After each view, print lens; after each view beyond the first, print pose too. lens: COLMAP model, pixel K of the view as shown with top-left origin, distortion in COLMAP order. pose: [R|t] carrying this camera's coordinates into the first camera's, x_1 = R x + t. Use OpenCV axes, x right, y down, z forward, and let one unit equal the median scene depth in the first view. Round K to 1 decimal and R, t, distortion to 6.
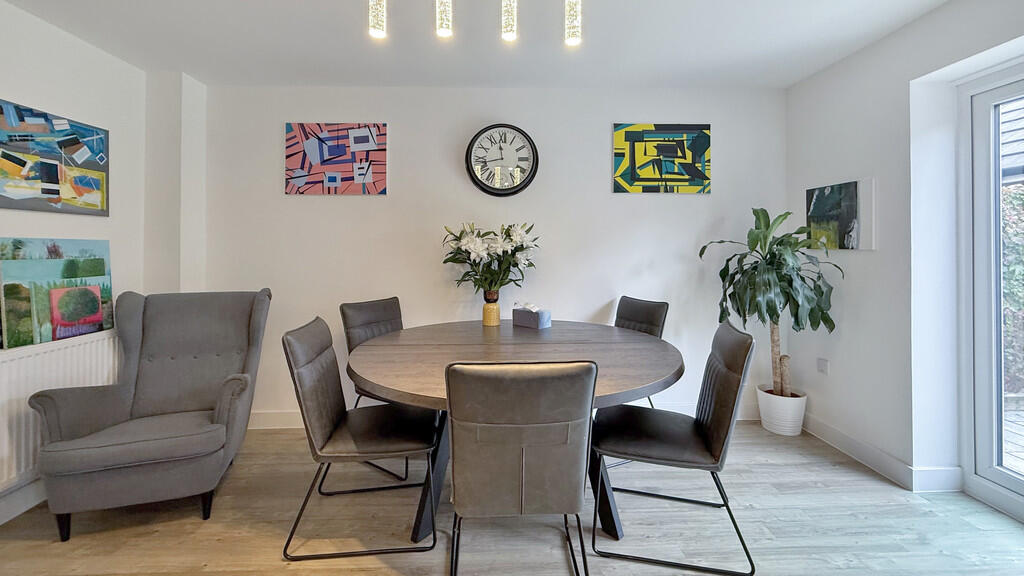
lens RADIAL K [[423.0, 0, 512.3], [0, 423.0, 244.6], [0, 0, 1]] dist [-0.000741, -0.000255]
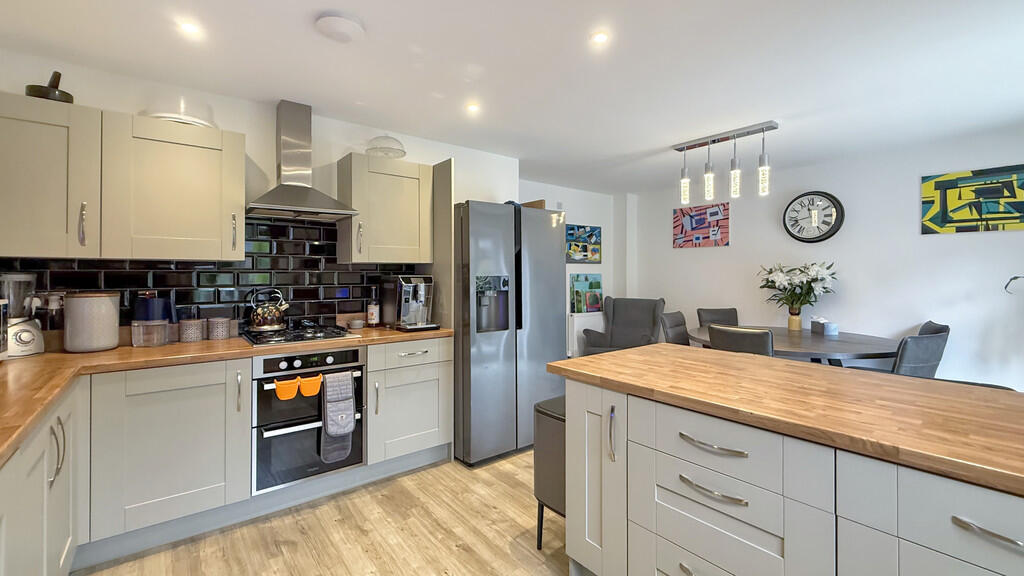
lens RADIAL K [[423.0, 0, 503.1], [0, 423.0, 271.9], [0, 0, 1]] dist [-0.000741, -0.000255]
pose [[0.579425, 0.000937, -0.815025, 0.577445], [0.005834, 0.999969, 0.005297, -0.032533], [0.815005, -0.007824, 0.579402, -0.723321]]
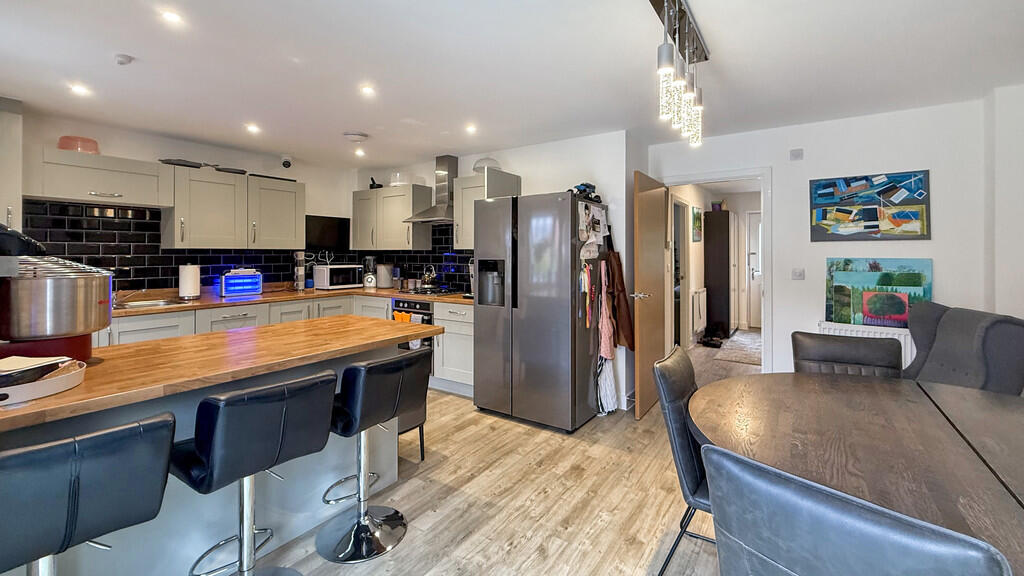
lens RADIAL K [[423.0, 0, 510.1], [0, 423.0, 256.4], [0, 0, 1]] dist [-0.000741, -0.000255]
pose [[-0.589902, 0.009165, -0.807423, 0.687368], [0.009696, 0.999944, 0.004267, -0.030619], [0.807417, -0.005312, -0.589958, 0.665929]]
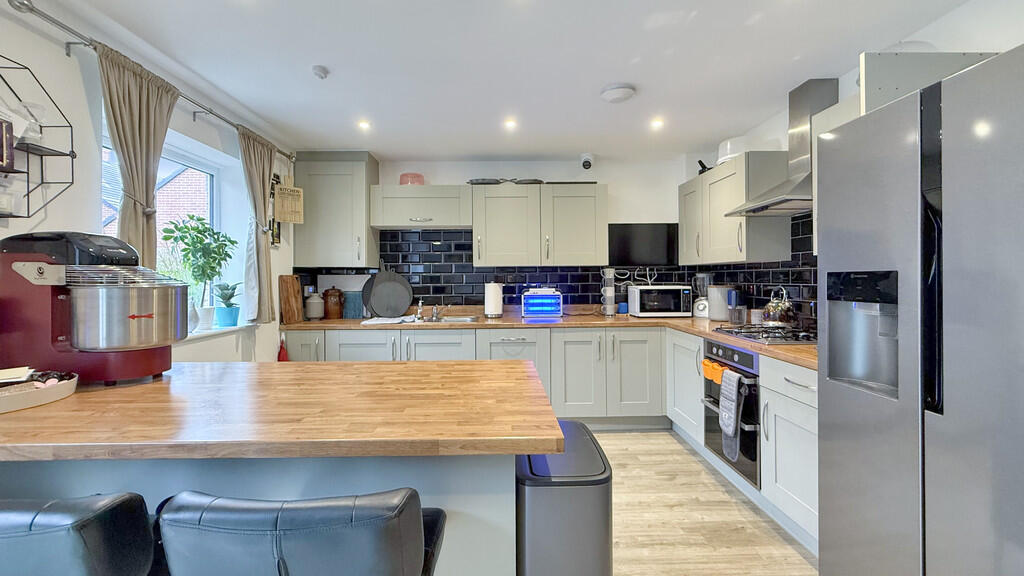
lens RADIAL K [[423.0, 0, 510.9], [0, 423.0, 278.1], [0, 0, 1]] dist [-0.000741, -0.000255]
pose [[-0.999795, 0.011579, 0.016637, 0.100632], [0.011399, 0.999876, -0.010874, -0.007480], [-0.016761, -0.010682, -0.999802, 0.378607]]
